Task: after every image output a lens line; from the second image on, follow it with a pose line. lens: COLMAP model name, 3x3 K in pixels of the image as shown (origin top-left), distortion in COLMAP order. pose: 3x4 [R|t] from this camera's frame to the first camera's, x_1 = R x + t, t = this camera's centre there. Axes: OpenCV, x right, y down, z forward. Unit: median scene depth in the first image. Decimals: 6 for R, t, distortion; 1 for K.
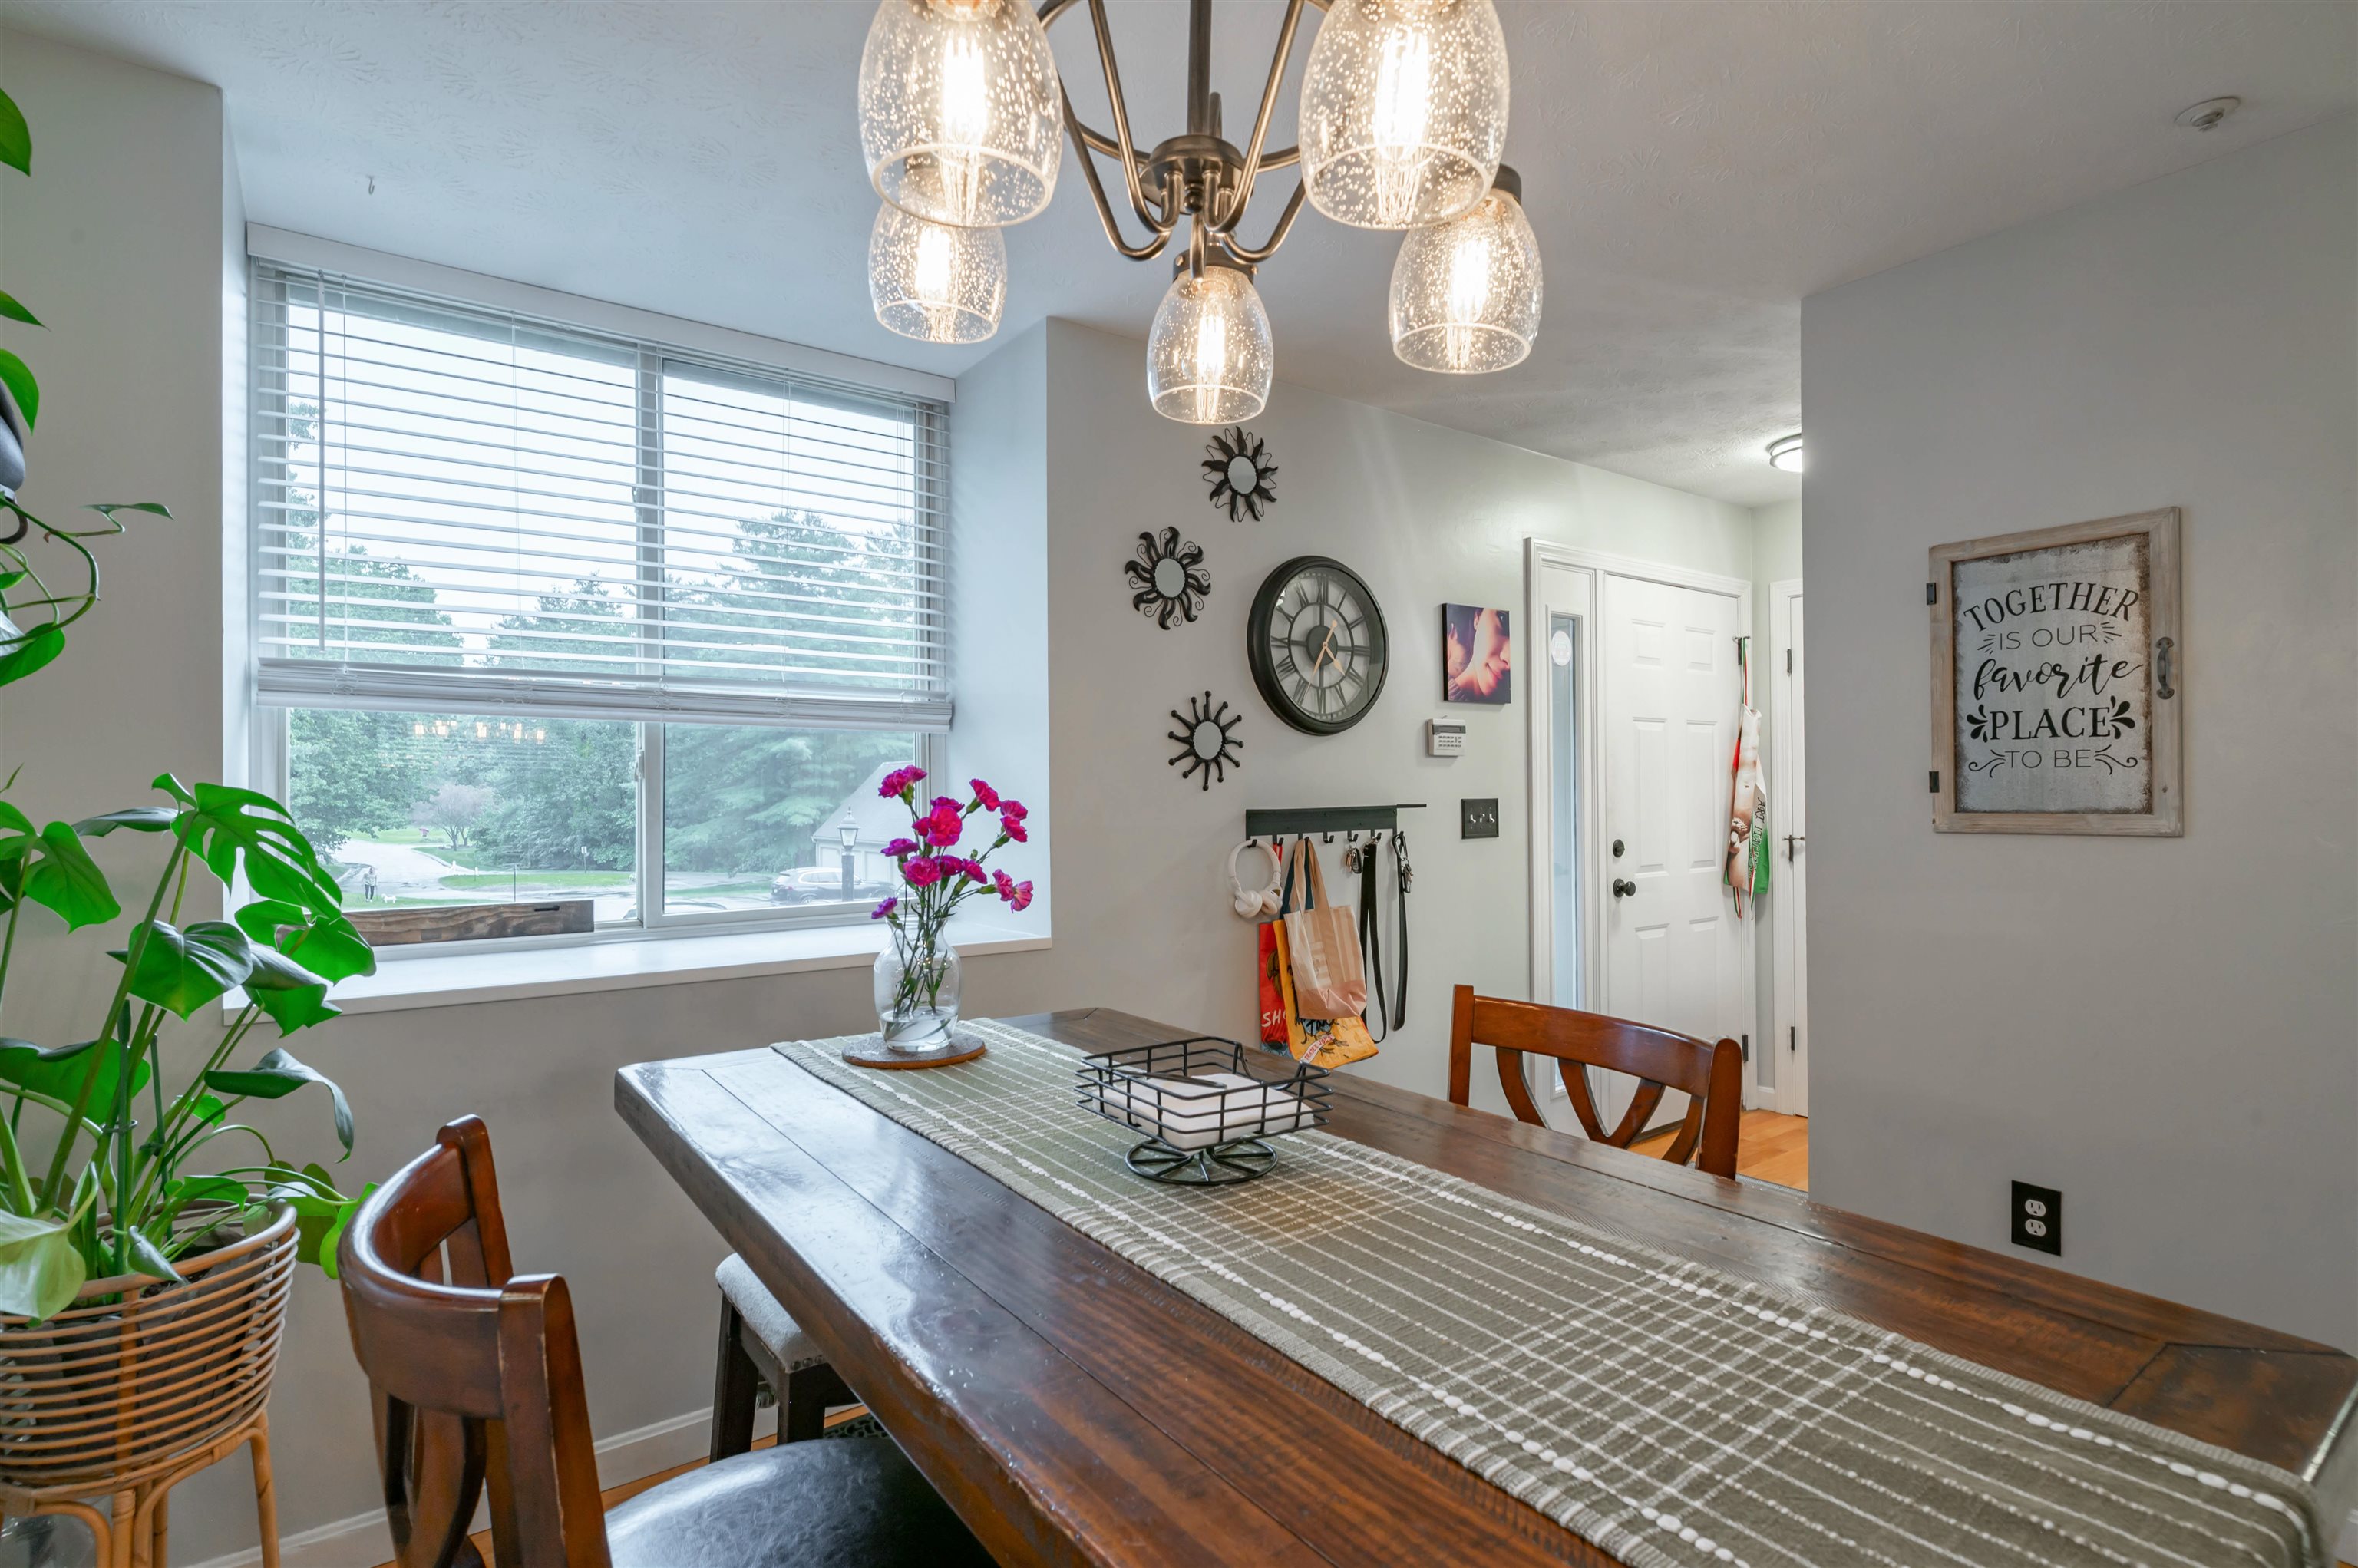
lens RADIAL K [[1141.9, 0, 1175.3], [0, 1141.9, 792.4], [0, 0, 1]] dist [0.008259, 0.002543]
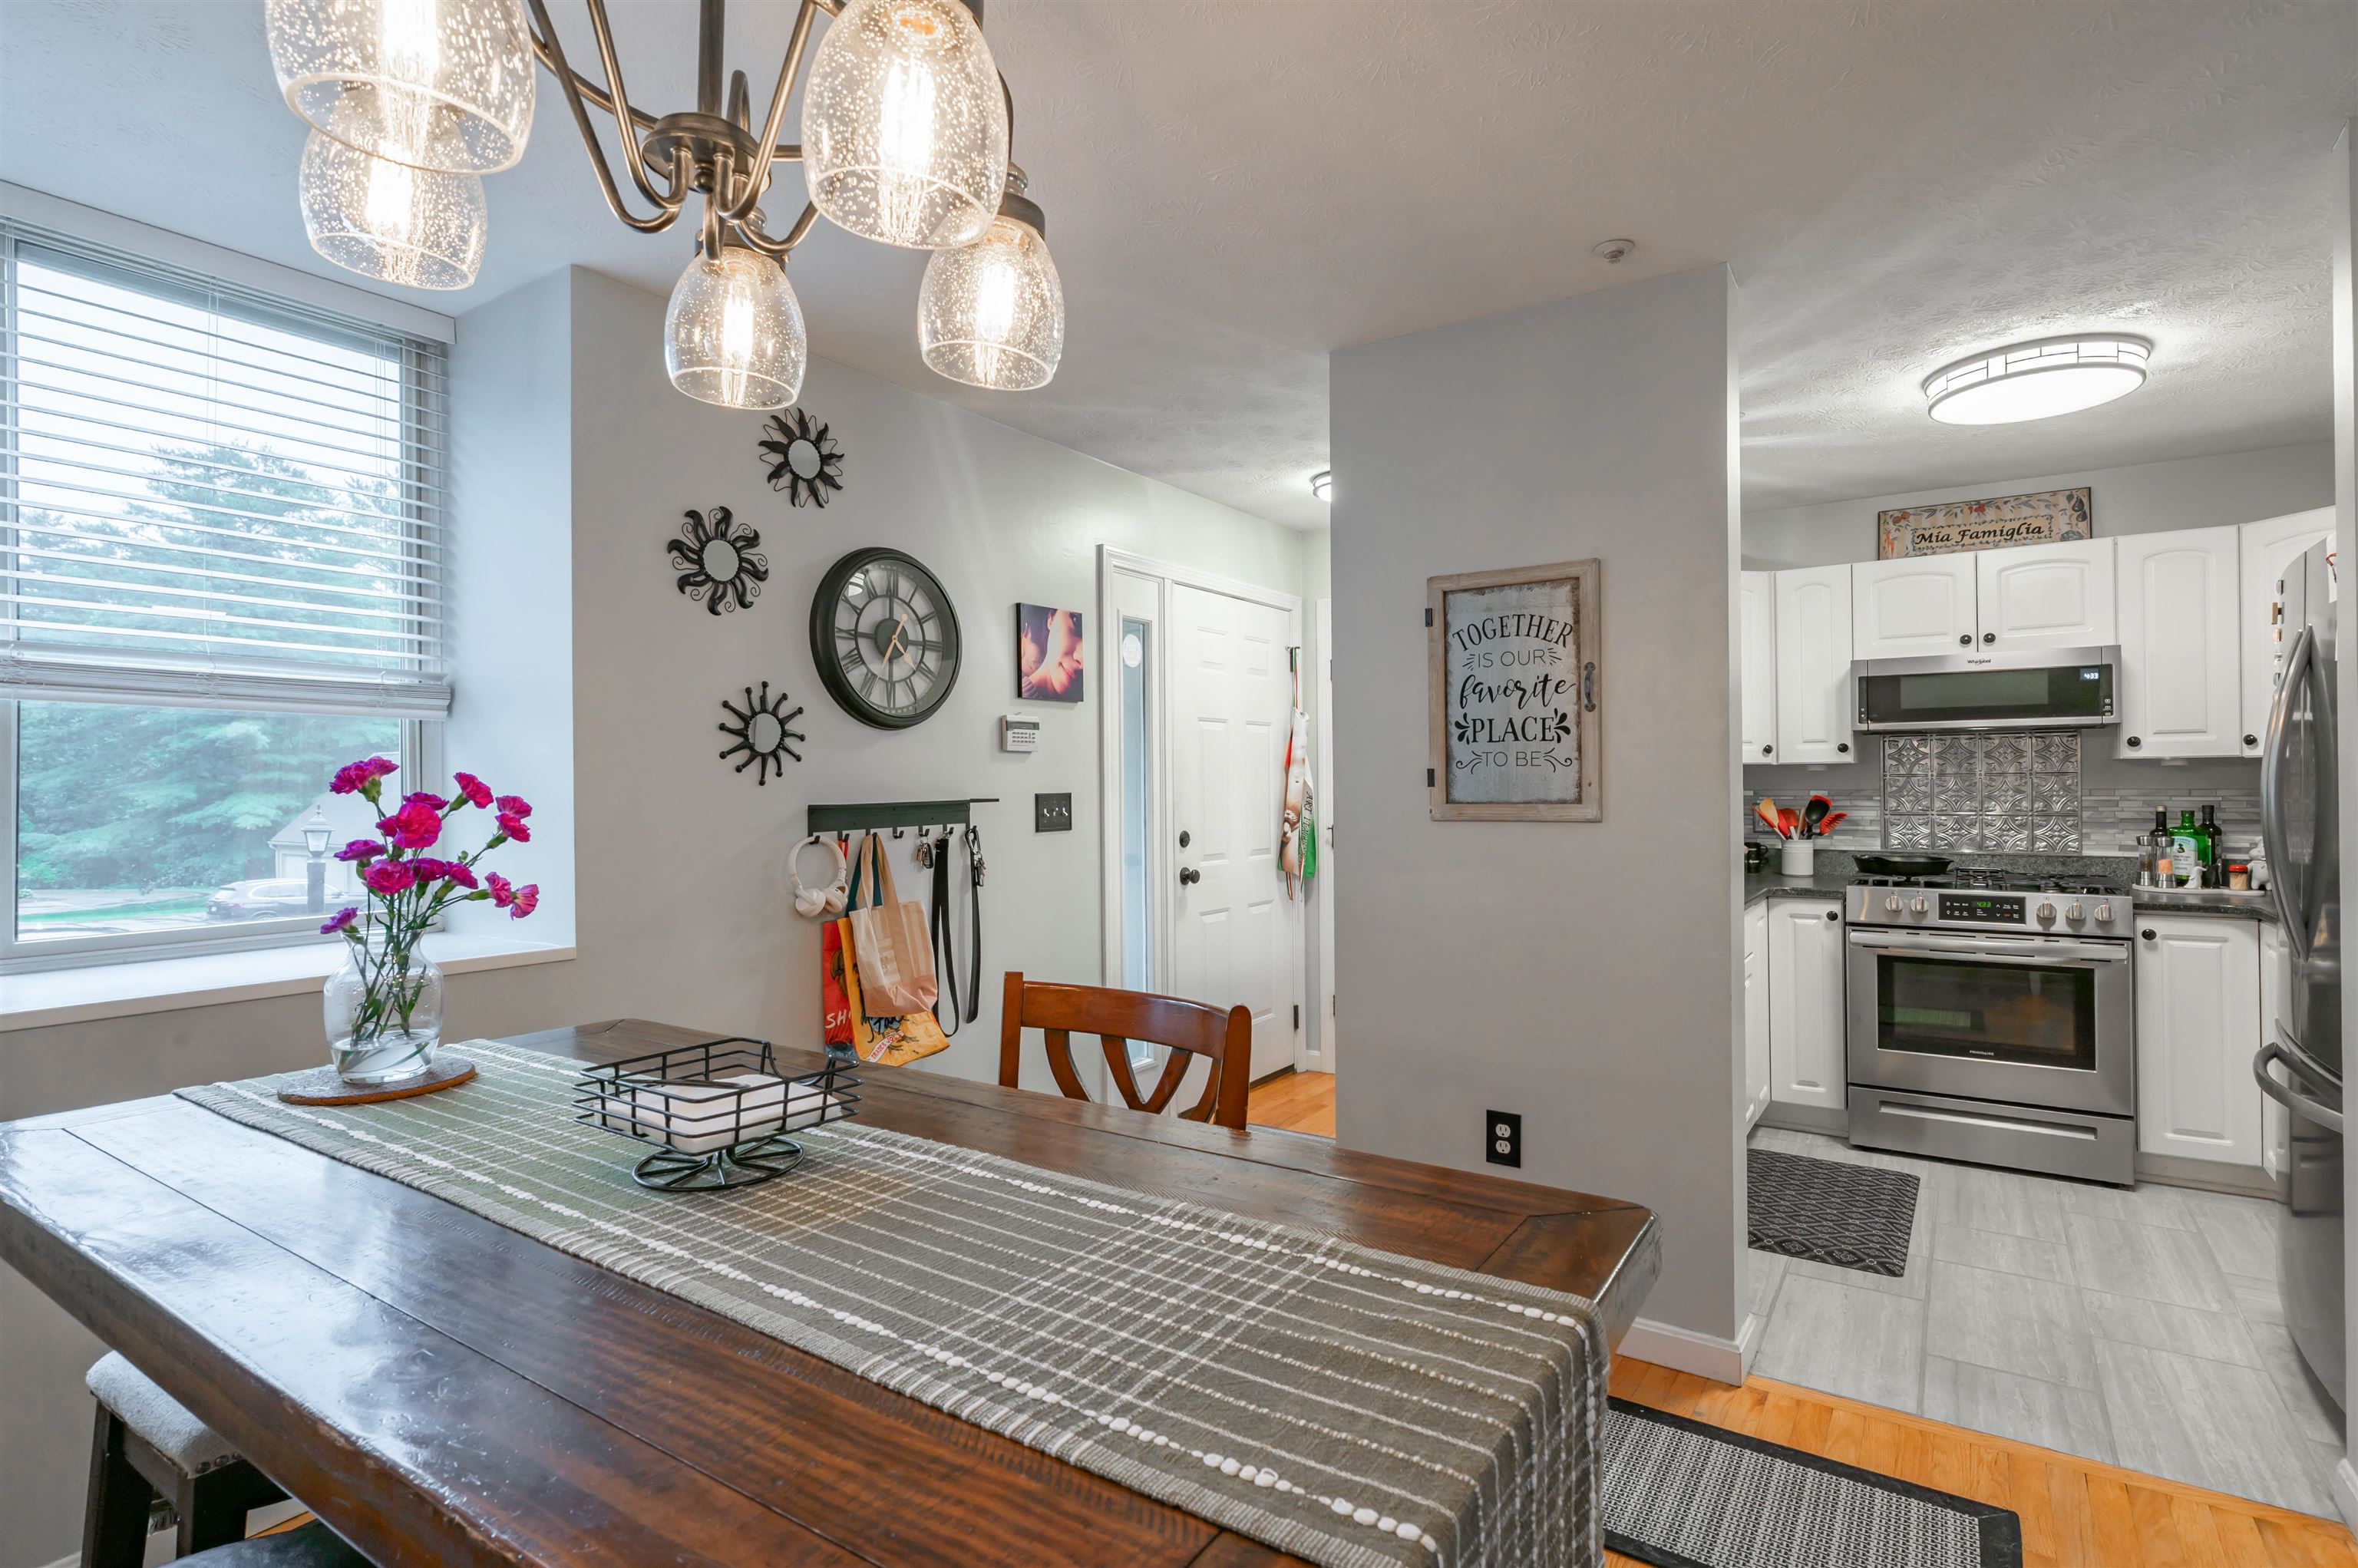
lens RADIAL K [[1141.9, 0, 1171.3], [0, 1141.9, 783.6], [0, 0, 1]] dist [0.008259, 0.002543]
pose [[0.937690, -0.000303, 0.347472, 0.017259], [0.001434, 0.999994, -0.002998, 0.000279], [-0.347470, 0.003310, 0.937685, -0.018940]]
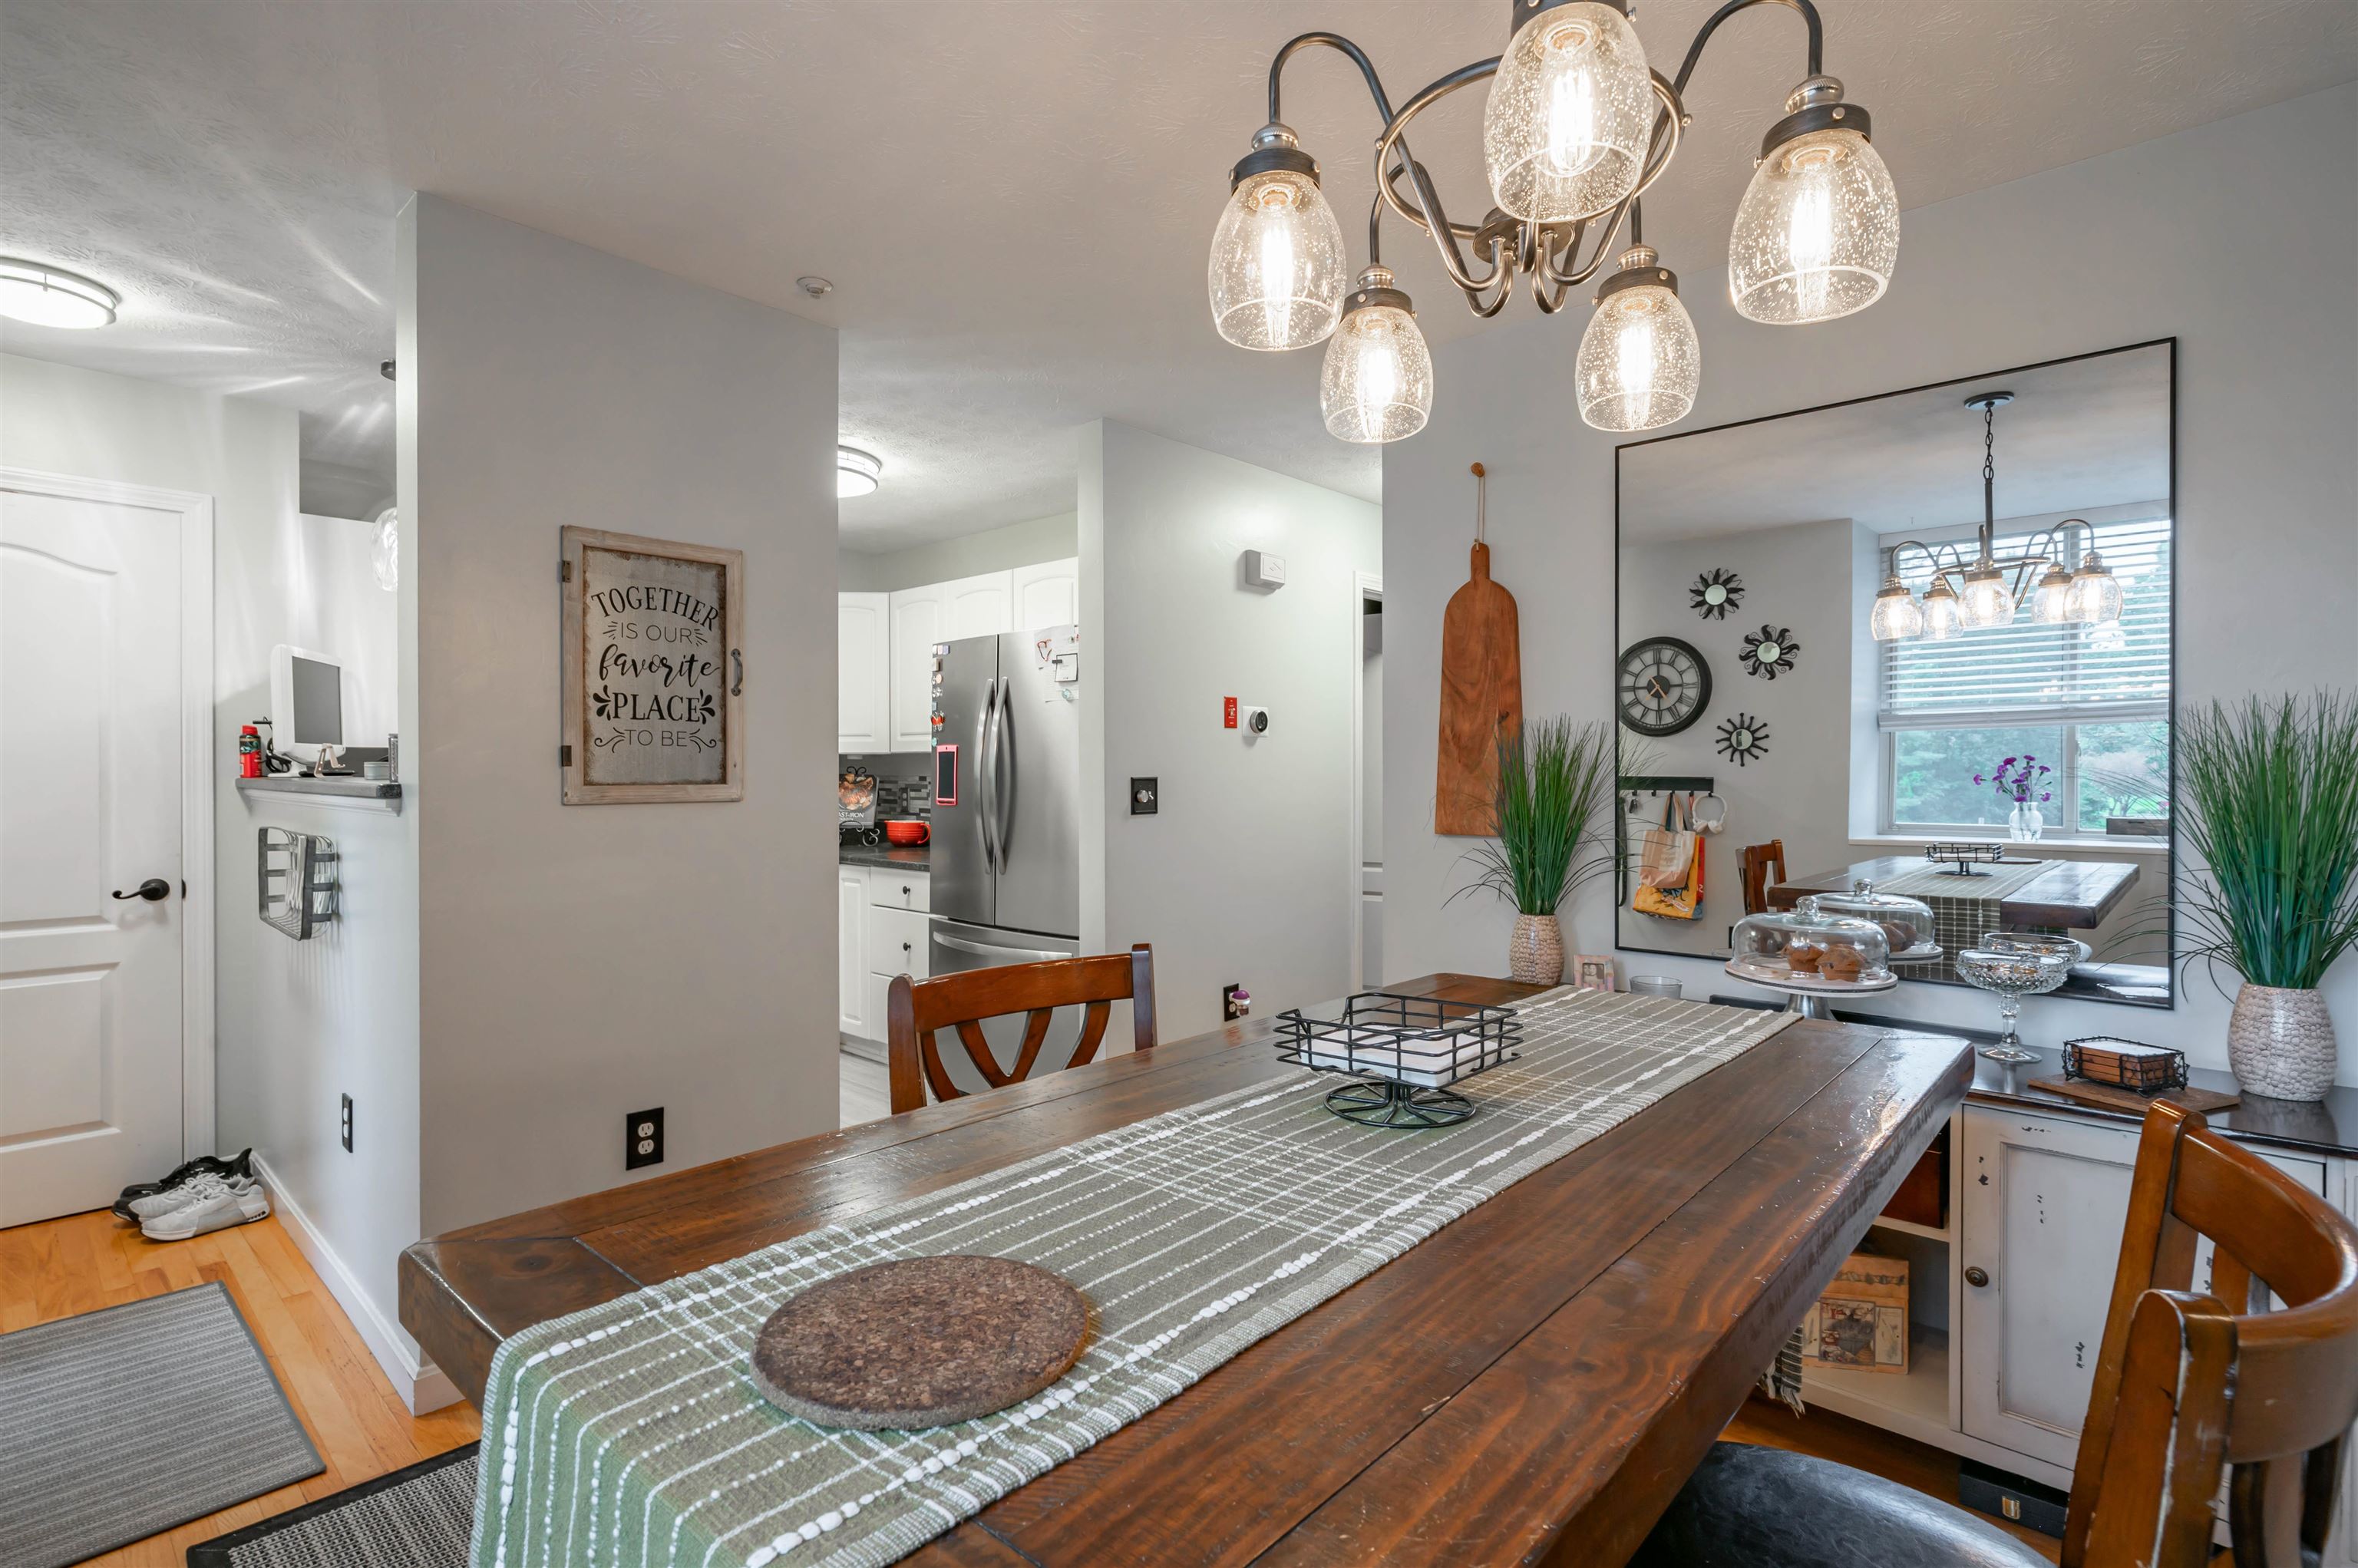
lens RADIAL K [[1141.9, 0, 1194.1], [0, 1141.9, 778.3], [0, 0, 1]] dist [0.008259, 0.002543]
pose [[-0.211981, 0.001552, 0.977272, -0.772077], [0.001167, 0.999998, -0.001335, 0.022112], [-0.977273, 0.000857, -0.211983, 1.140396]]
